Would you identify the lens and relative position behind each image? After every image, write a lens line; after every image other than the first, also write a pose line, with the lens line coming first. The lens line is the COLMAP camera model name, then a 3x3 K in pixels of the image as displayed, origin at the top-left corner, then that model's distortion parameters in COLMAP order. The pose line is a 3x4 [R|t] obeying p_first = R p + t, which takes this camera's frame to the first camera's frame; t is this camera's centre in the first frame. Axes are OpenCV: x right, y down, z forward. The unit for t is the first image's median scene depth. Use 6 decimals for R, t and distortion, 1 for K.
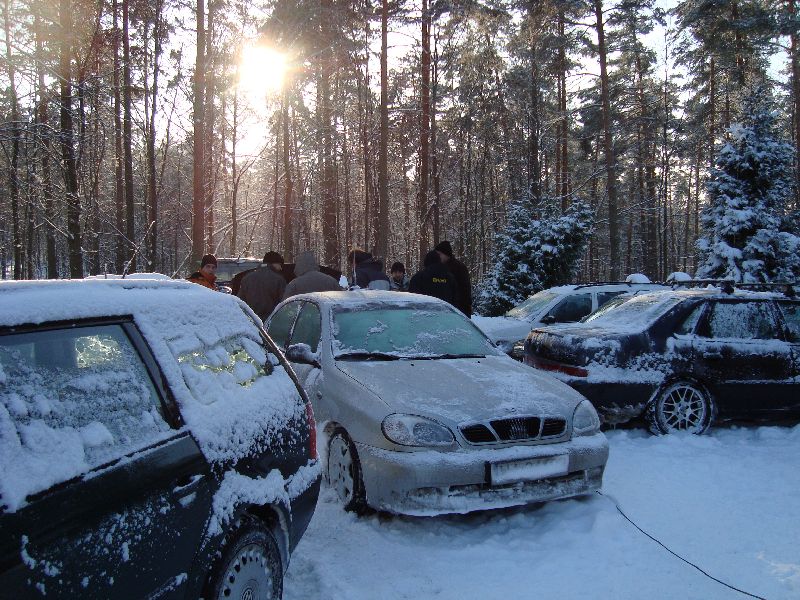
lens RADIAL K [[772.2, 0, 400.0], [0, 772.2, 300.0], [0, 0, 1]] dist [-0.218650, 0.220357]
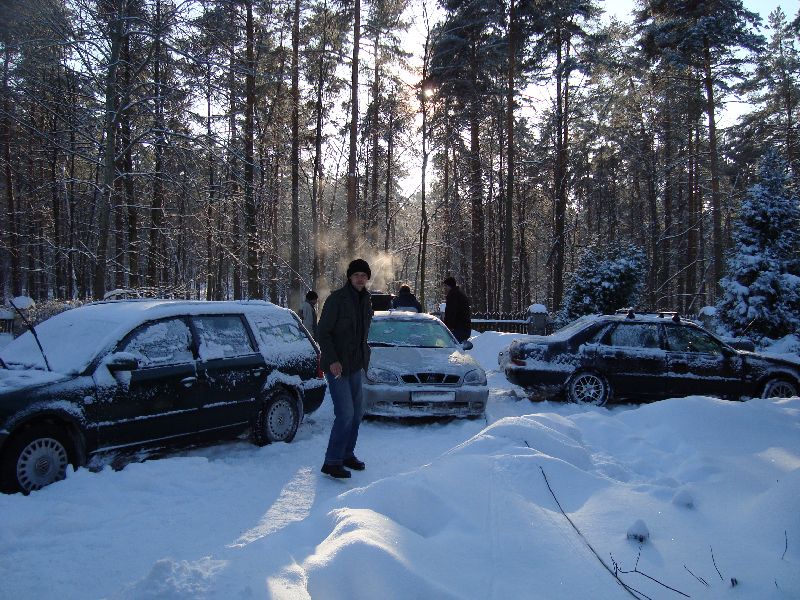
lens RADIAL K [[772.2, 0, 400.0], [0, 772.2, 300.0], [0, 0, 1]] dist [-0.218650, 0.220357]
pose [[0.972777, 0.017675, -0.231069, 0.352455], [-0.026060, 0.999106, -0.033285, 0.018987], [0.230274, 0.038400, 0.972368, -0.673024]]
